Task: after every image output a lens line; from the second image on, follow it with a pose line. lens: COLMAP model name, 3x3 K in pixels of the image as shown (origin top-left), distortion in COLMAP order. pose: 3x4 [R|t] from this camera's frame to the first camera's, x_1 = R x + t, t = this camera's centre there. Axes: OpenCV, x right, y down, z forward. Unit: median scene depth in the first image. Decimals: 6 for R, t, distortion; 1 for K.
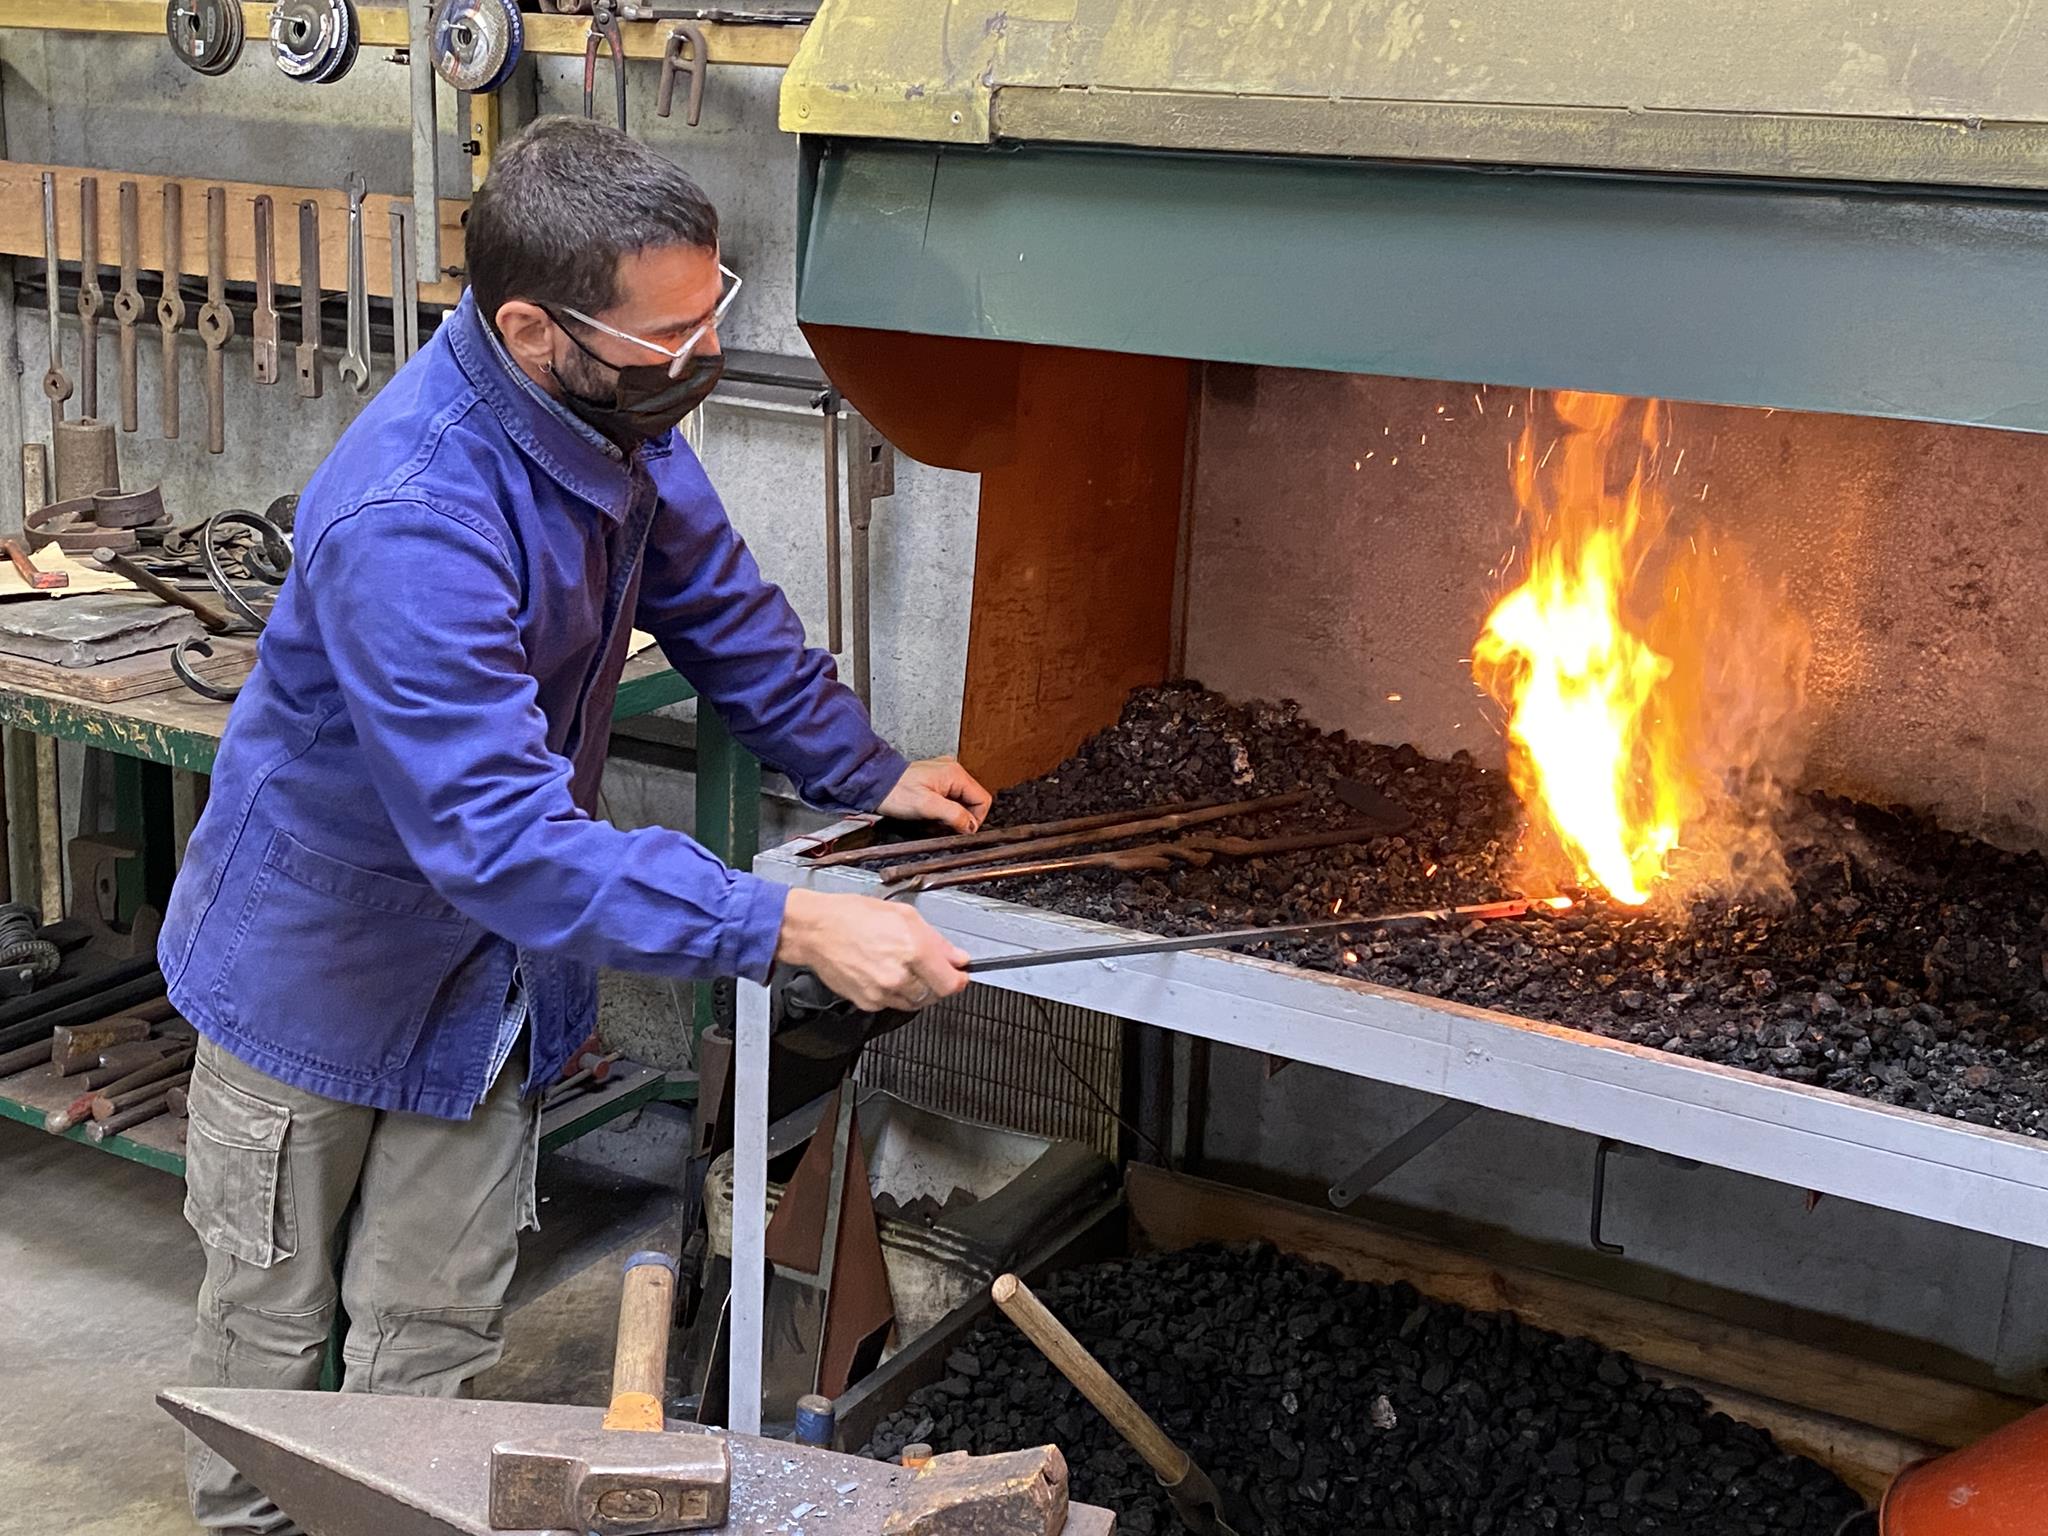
lens RADIAL K [[2444.5, 0, 1017.4], [0, 2444.5, 761.3], [0, 0, 1]] dist [0.163711, -0.462785]
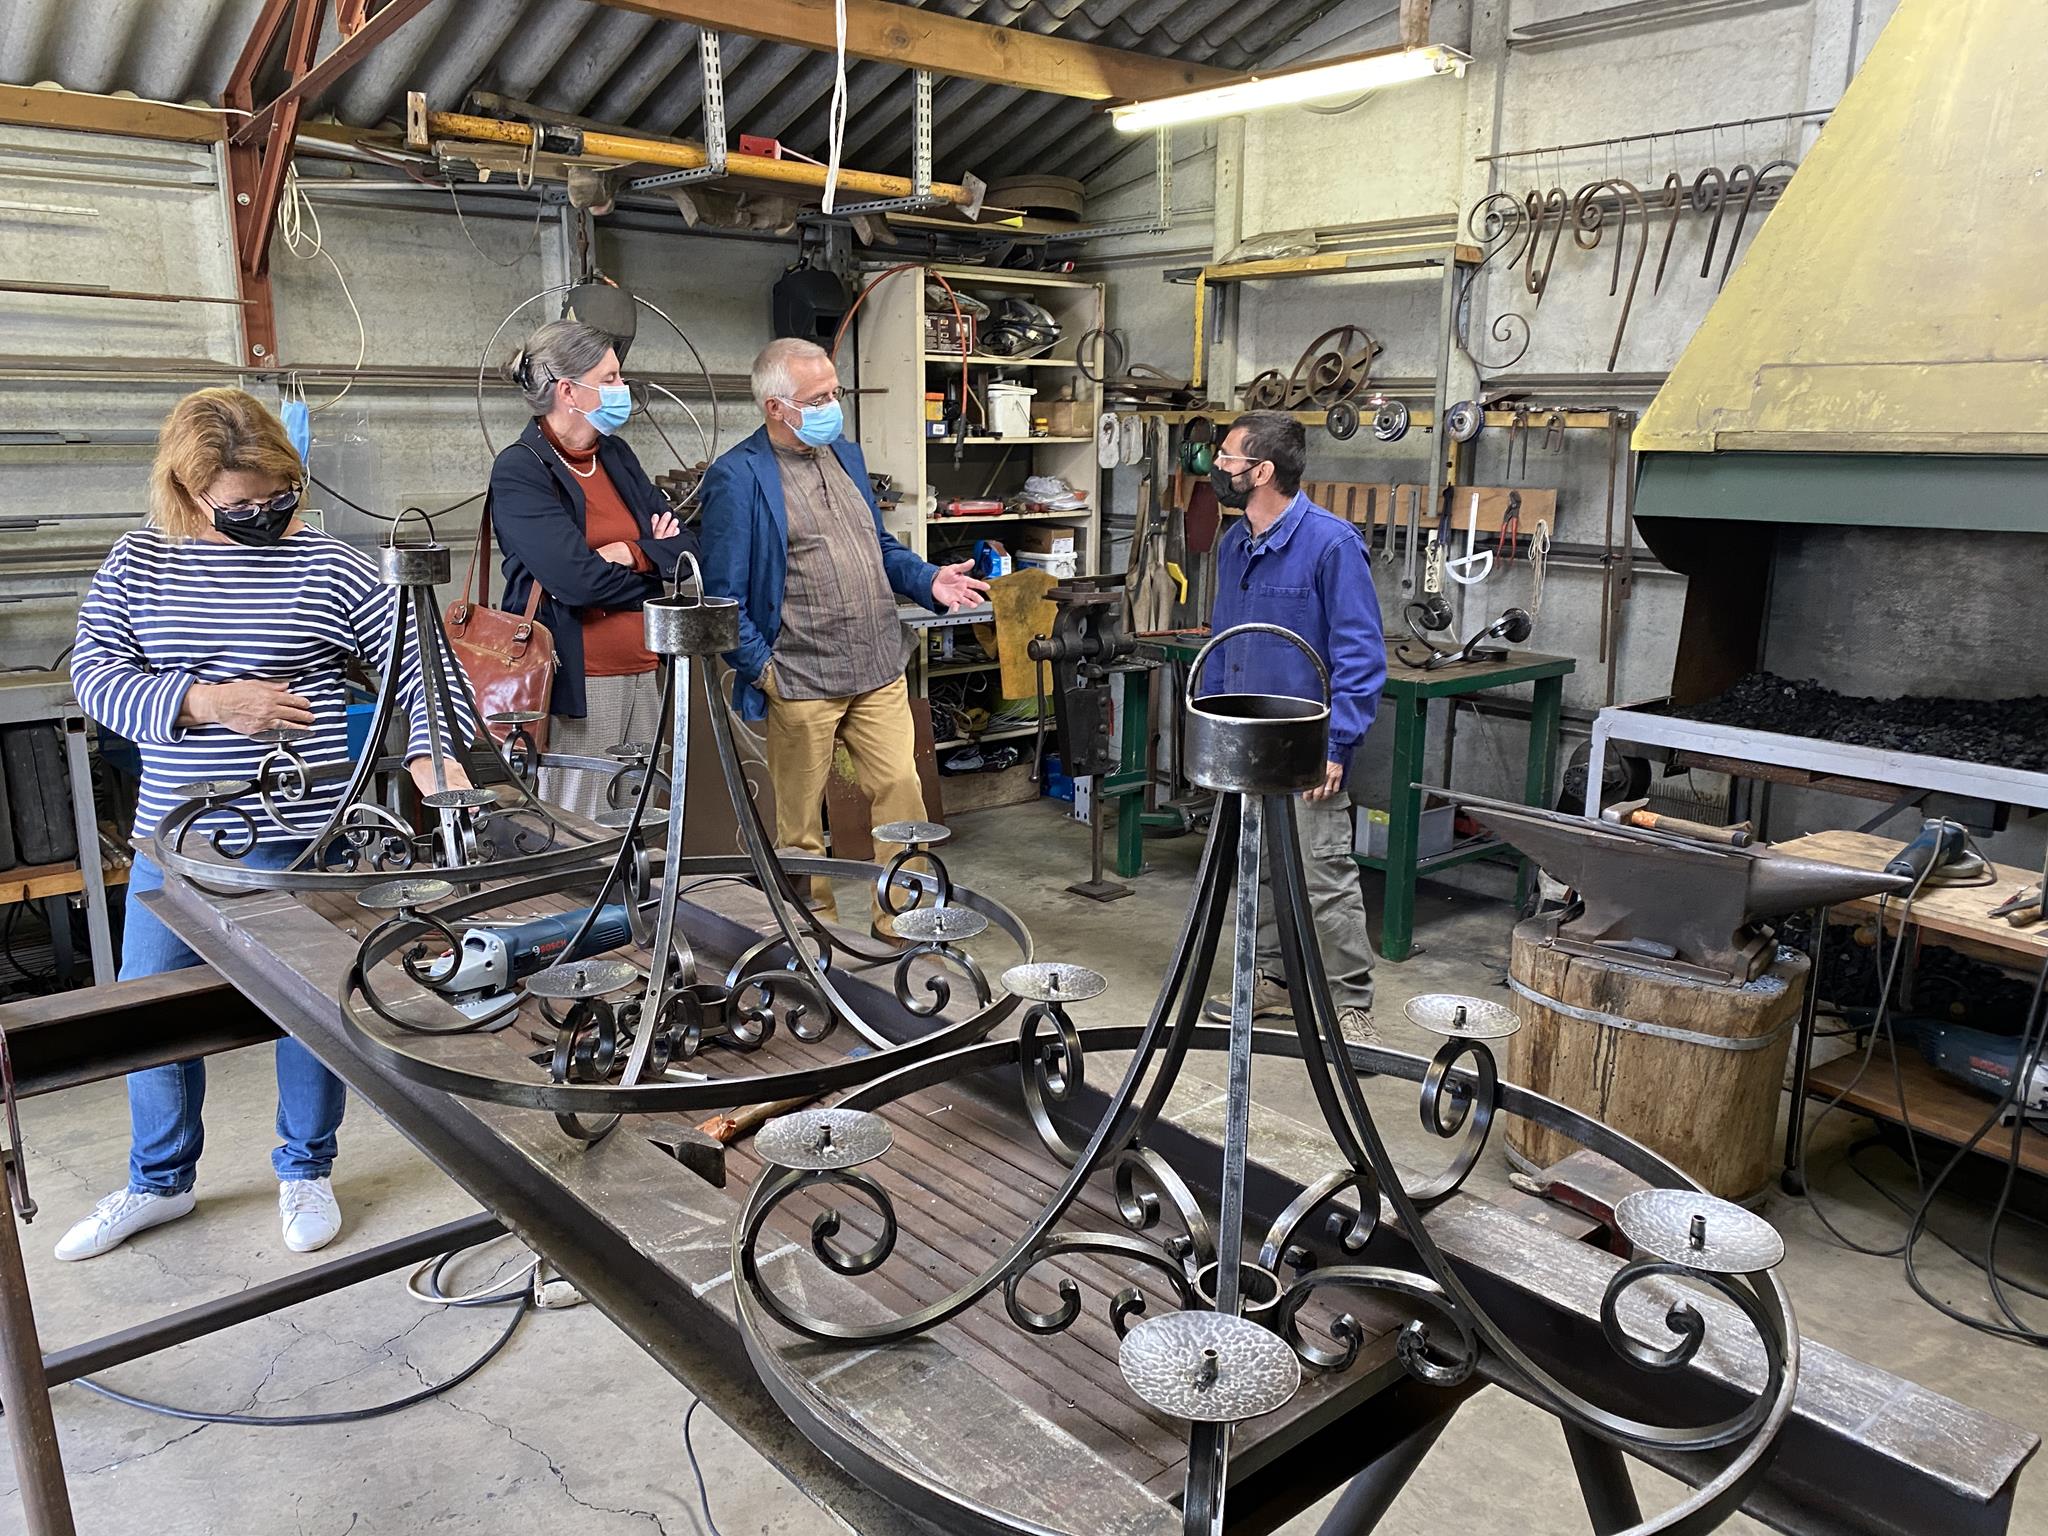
lens RADIAL K [[1559.1, 0, 1010.6], [0, 1559.1, 753.7], [0, 0, 1]] dist [0.032867, -0.029936]
pose [[0.941207, 0.038017, -0.335684, -0.109658], [-0.061378, 0.996354, -0.059256, 0.183732], [0.332208, 0.076376, 0.940109, -0.684411]]
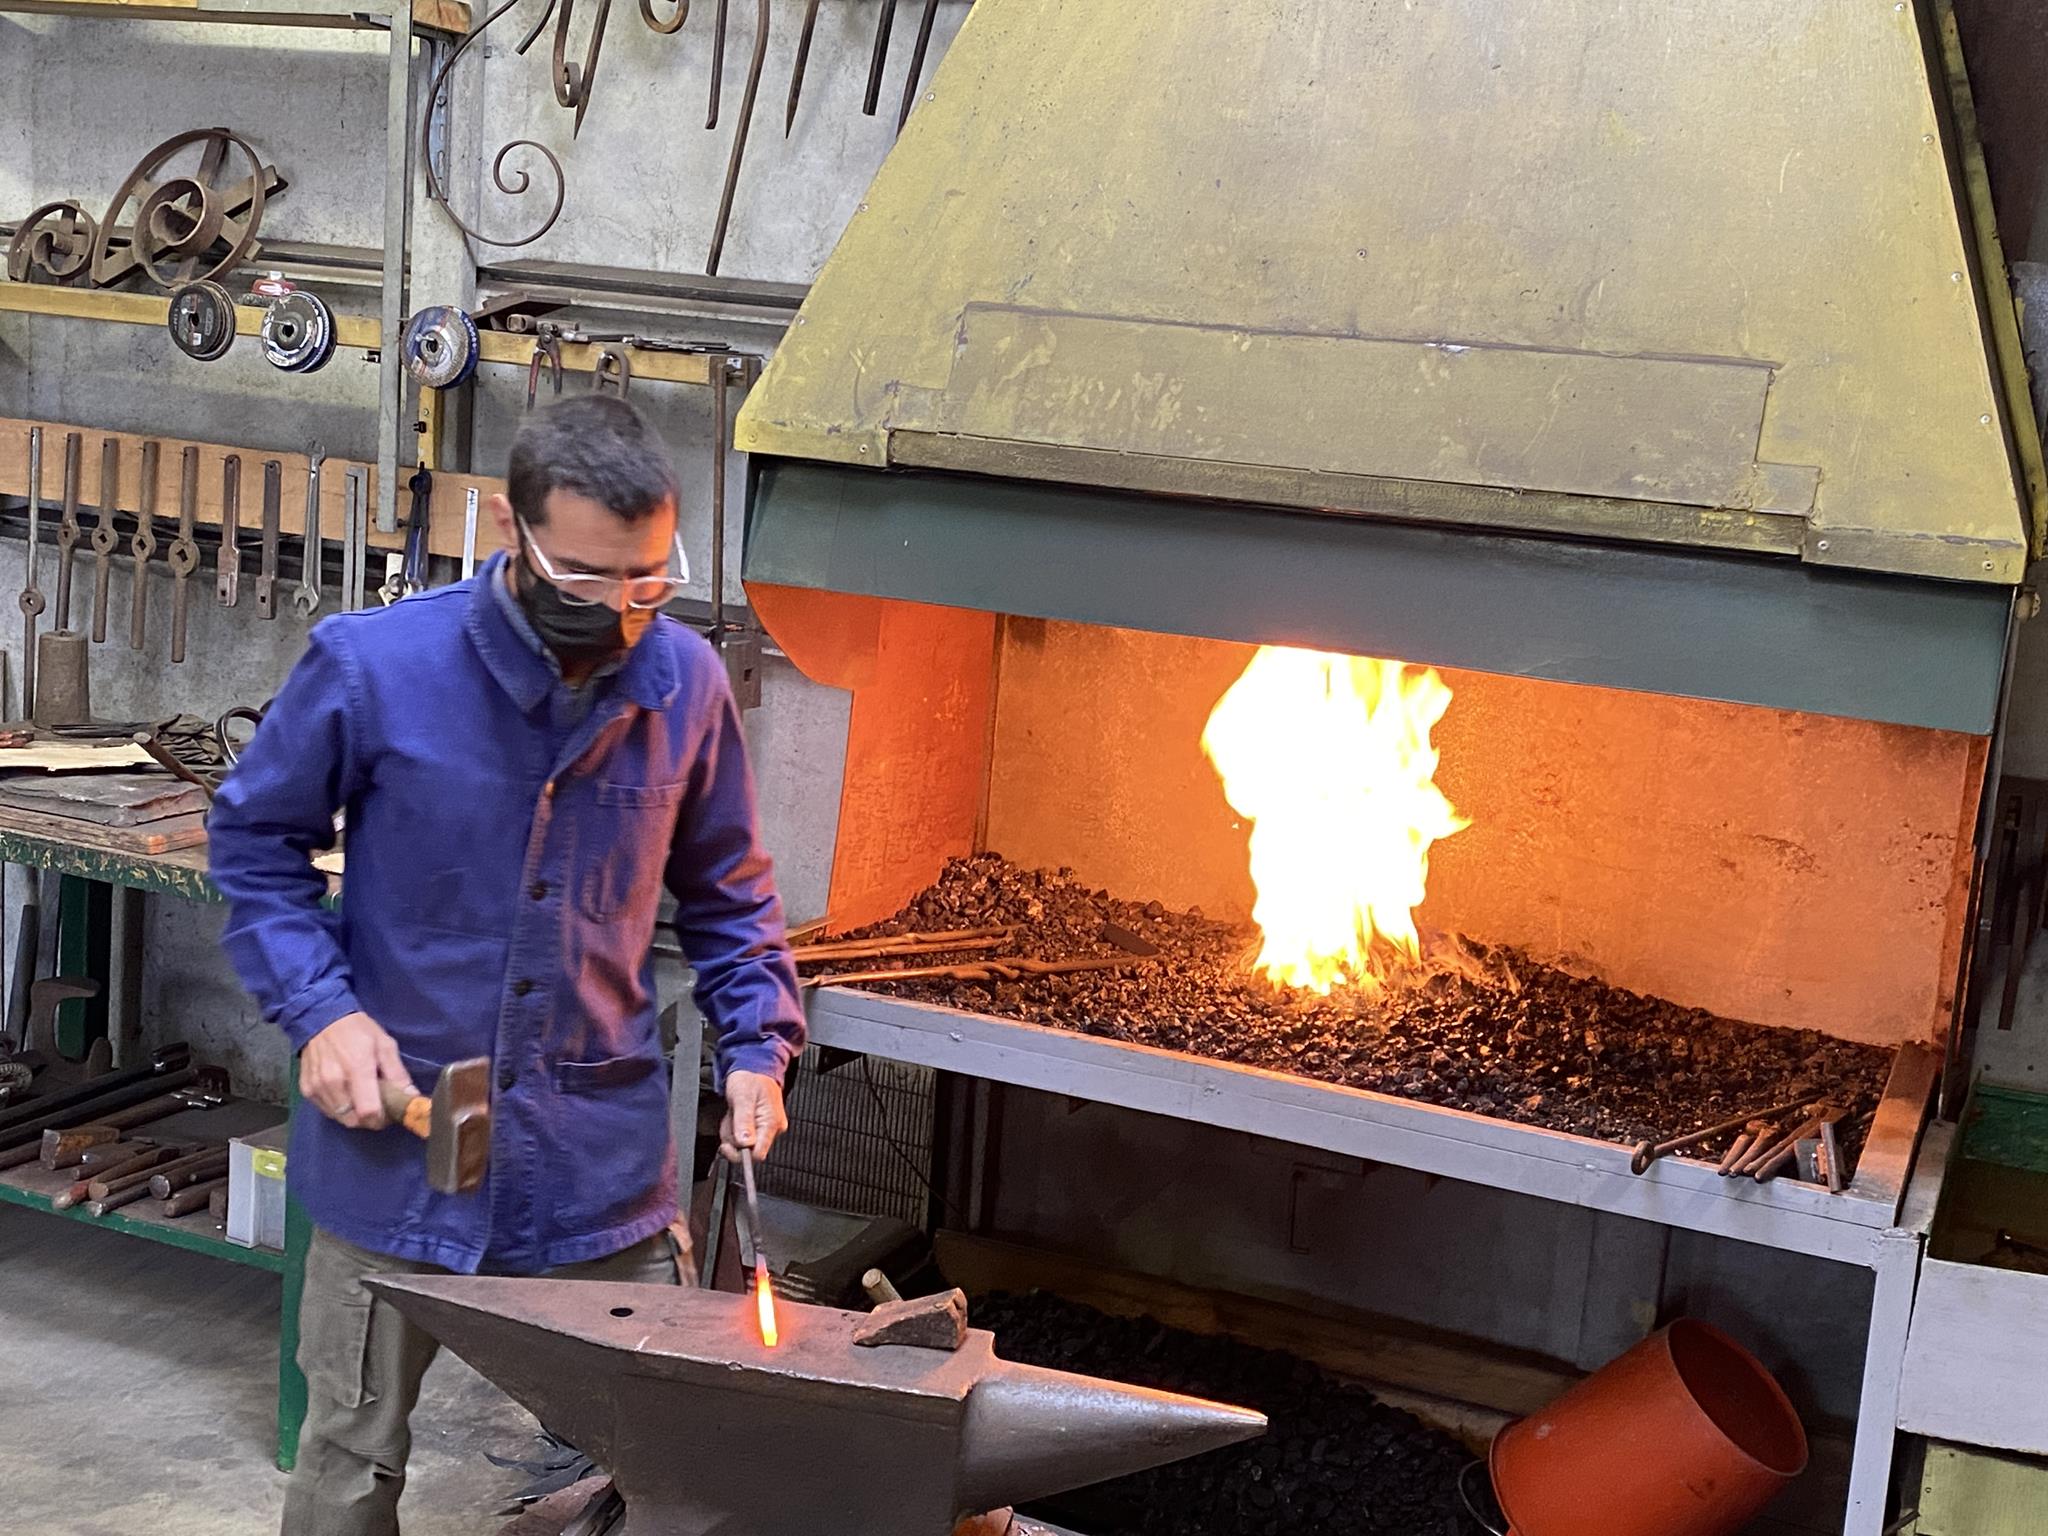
lens RADIAL K [[2426.4, 0, 1050.6], [0, 2426.4, 804.9], [0, 0, 1]] dist [0.196870, -0.580223]
pose [[0.991438, 0.019397, 0.129131, -0.068403], [-0.009489, 0.996994, -0.076901, 0.042004], [-0.130234, 0.075017, 0.988641, -0.300463]]
